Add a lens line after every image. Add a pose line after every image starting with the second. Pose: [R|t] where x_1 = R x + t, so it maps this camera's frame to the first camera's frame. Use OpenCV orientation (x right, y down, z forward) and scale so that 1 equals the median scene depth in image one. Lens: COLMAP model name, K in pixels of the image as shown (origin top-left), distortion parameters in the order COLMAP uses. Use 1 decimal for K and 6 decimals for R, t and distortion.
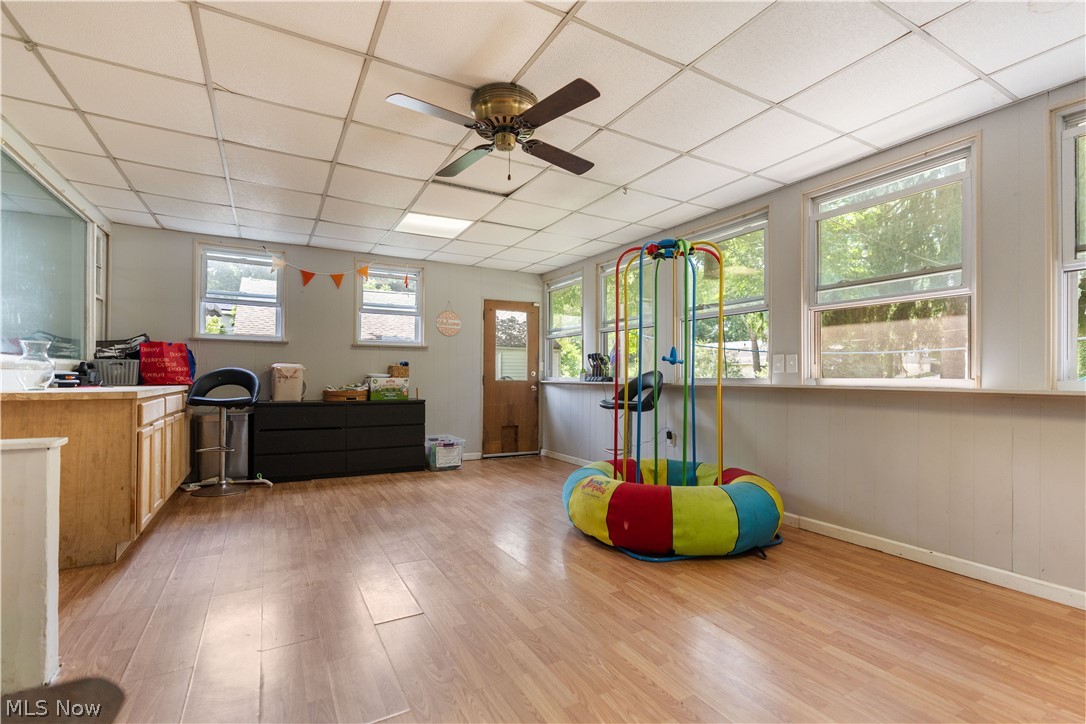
lens RADIAL K [[491.7, 0, 543.0], [0, 491.7, 373.5], [0, 0, 1]] dist [0.000294, 0.000025]
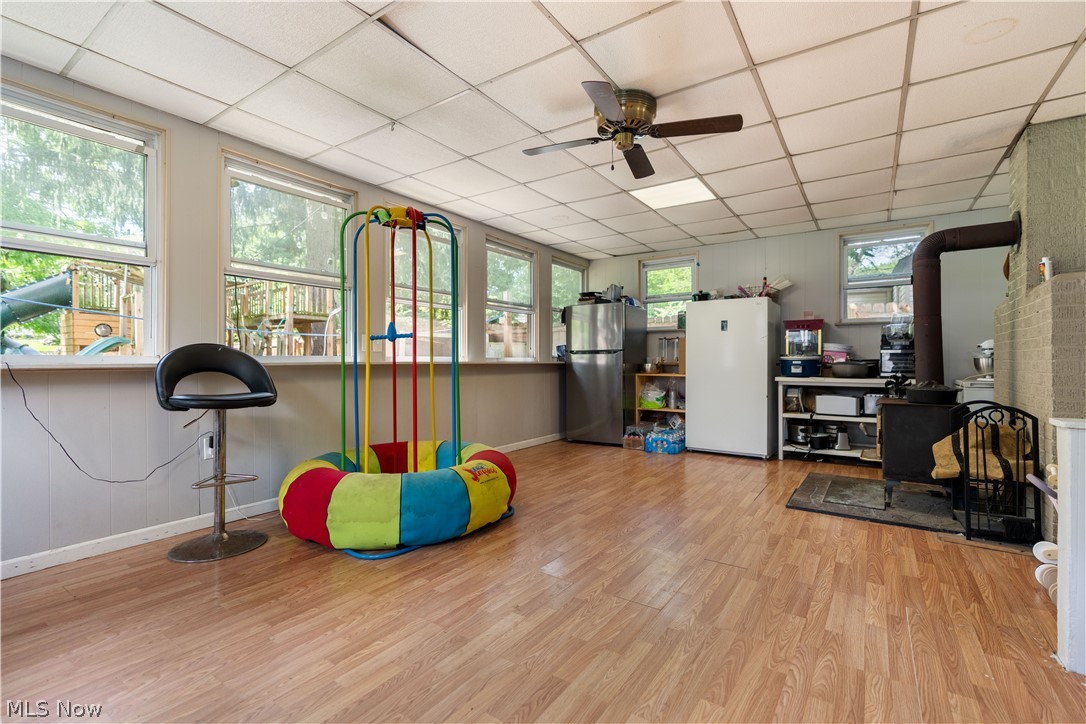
lens RADIAL K [[479.9, 0, 552.8], [0, 479.9, 360.5], [0, 0, 1]] dist [0.000559, 0.000109]
pose [[-0.449670, -0.004948, 0.893181, -0.828822], [-0.005076, 0.999983, 0.002984, 0.016186], [-0.893180, -0.003192, -0.449687, 1.395934]]
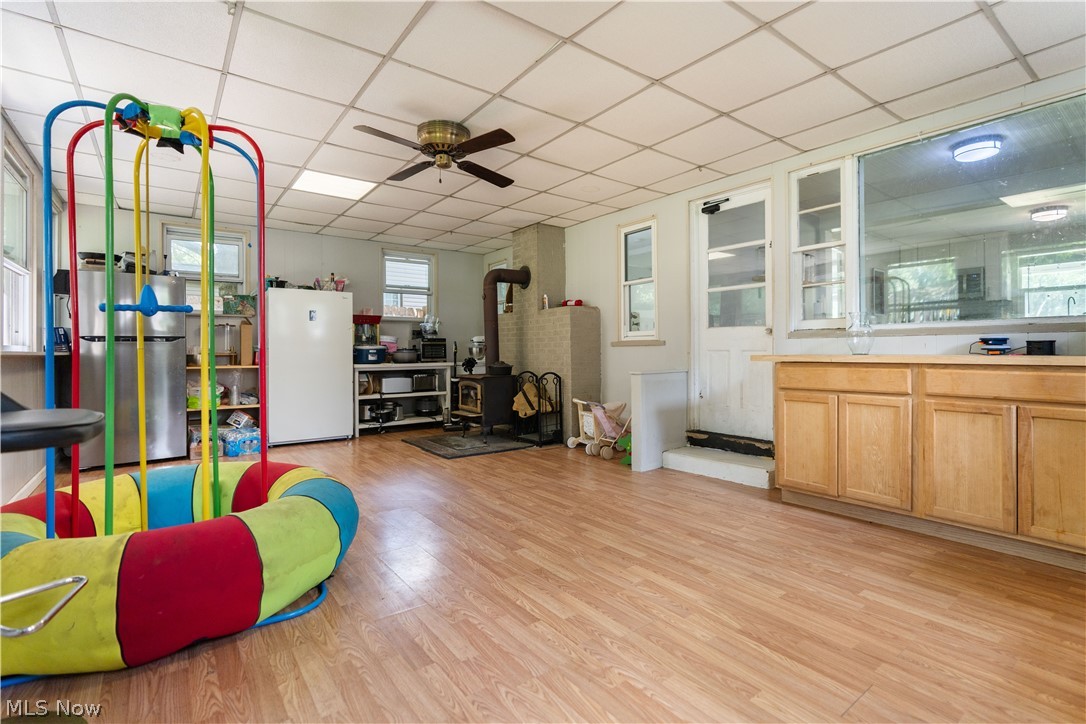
lens RADIAL K [[479.9, 0, 552.8], [0, 479.9, 360.5], [0, 0, 1]] dist [0.000559, 0.000109]
pose [[-0.994067, 0.003125, -0.108721, -0.172338], [0.000982, 0.999804, 0.019755, 0.022751], [0.108762, 0.019531, -0.993876, 1.982321]]
